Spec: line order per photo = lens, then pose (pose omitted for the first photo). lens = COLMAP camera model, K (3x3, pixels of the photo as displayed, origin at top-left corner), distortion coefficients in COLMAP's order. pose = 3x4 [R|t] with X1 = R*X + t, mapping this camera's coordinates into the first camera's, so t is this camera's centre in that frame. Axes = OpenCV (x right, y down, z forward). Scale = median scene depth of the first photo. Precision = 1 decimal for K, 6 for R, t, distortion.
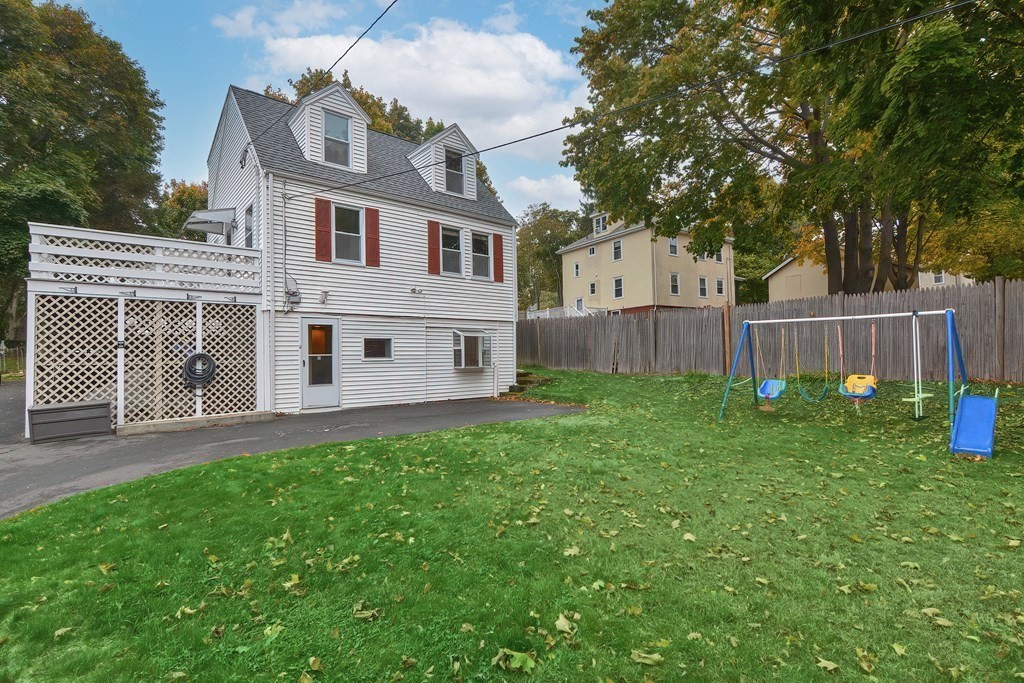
lens RADIAL K [[496.1, 0, 514.9], [0, 496.1, 344.8], [0, 0, 1]] dist [-0.018012, -0.002455]
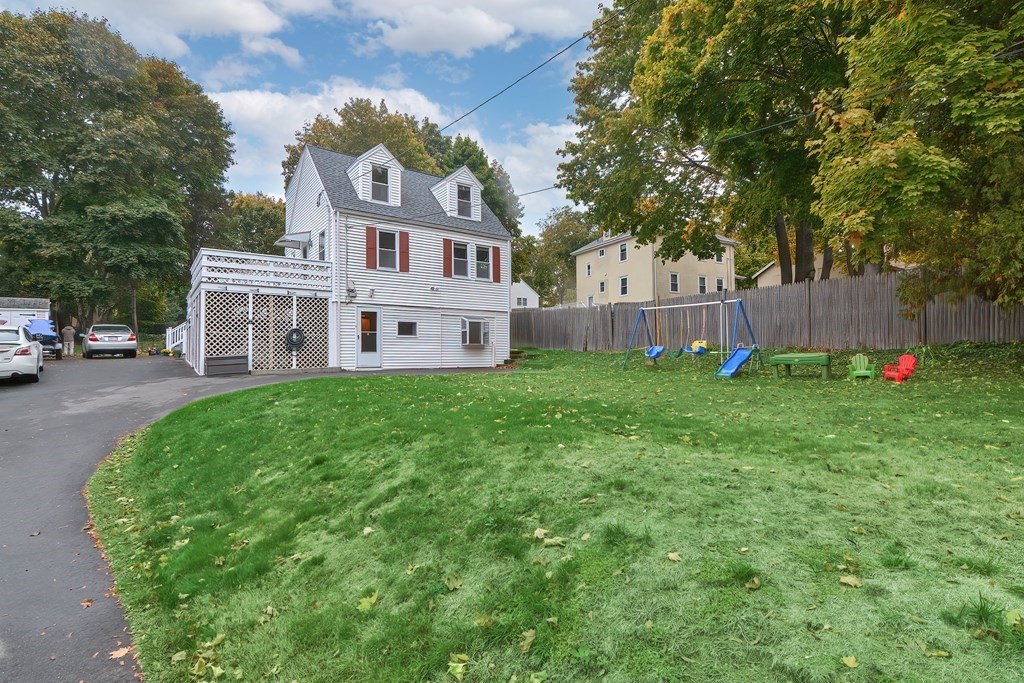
lens RADIAL K [[500.9, 0, 512.9], [0, 500.9, 342.2], [0, 0, 1]] dist [-0.005800, -0.009820]
pose [[0.997485, 0.006332, -0.070589, 0.118363], [-0.006549, 0.999974, -0.002851, 0.042813], [0.070570, 0.003306, 0.997501, -0.384816]]
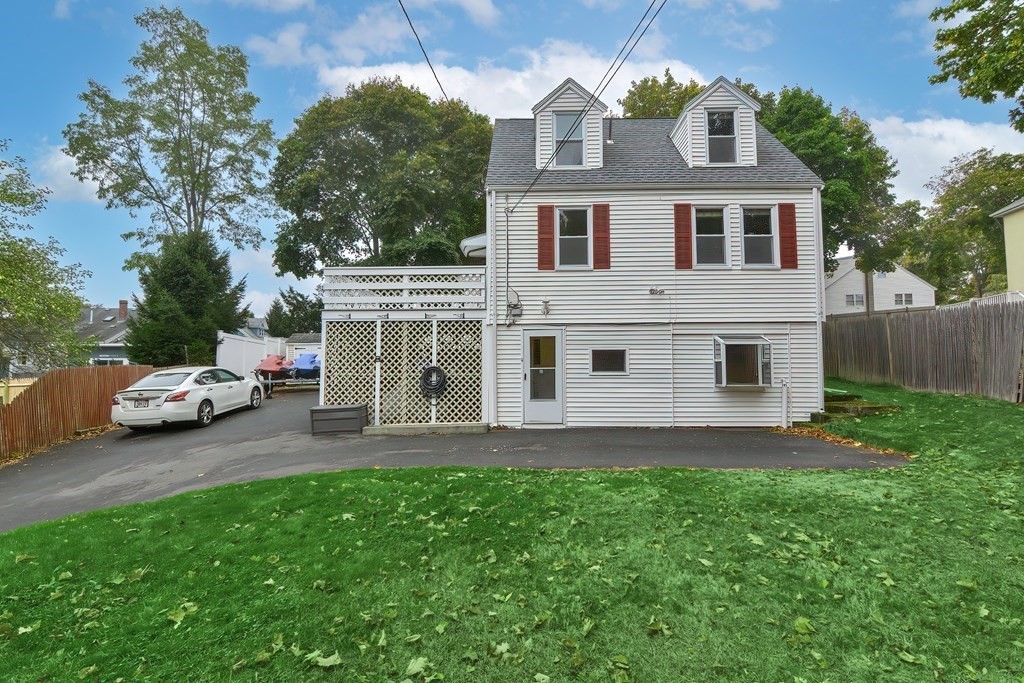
lens RADIAL K [[500.9, 0, 504.4], [0, 500.9, 344.6], [0, 0, 1]] dist [-0.005800, -0.009820]
pose [[0.731806, -0.023398, -0.681111, 0.172066], [0.009504, 0.999664, -0.024129, -0.001974], [0.681446, 0.011184, 0.731782, 0.198759]]
